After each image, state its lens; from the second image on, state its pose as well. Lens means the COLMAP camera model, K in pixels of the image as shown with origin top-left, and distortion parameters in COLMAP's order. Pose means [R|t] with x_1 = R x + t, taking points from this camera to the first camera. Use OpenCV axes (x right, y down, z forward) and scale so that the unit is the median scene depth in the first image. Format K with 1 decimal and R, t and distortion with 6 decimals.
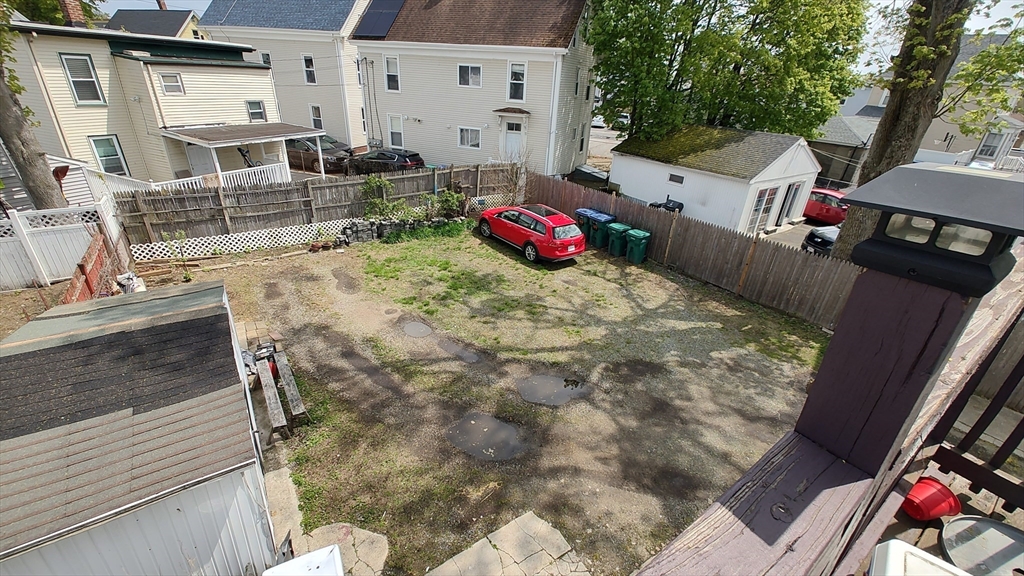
lens RADIAL K [[422.4, 0, 520.5], [0, 422.4, 286.3], [0, 0, 1]] dist [-0.003147, 0.001124]
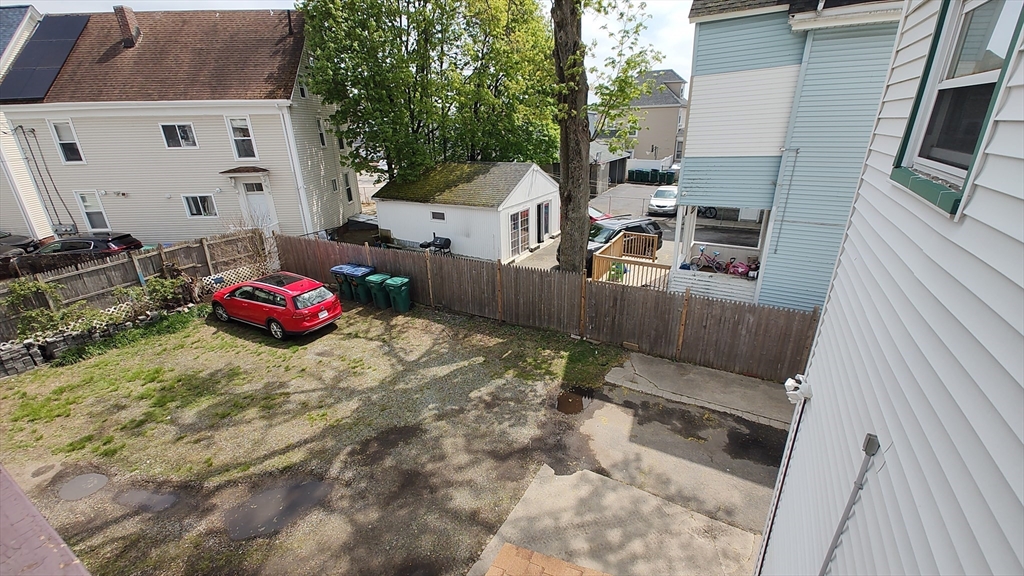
lens RADIAL K [[422.4, 0, 513.3], [0, 422.4, 287.9], [0, 0, 1]] dist [-0.003147, 0.001124]
pose [[0.905467, -0.219667, 0.363147, 0.167303], [0.248495, 0.968035, -0.034032, -0.012960], [-0.344064, 0.121055, 0.931110, 0.025740]]
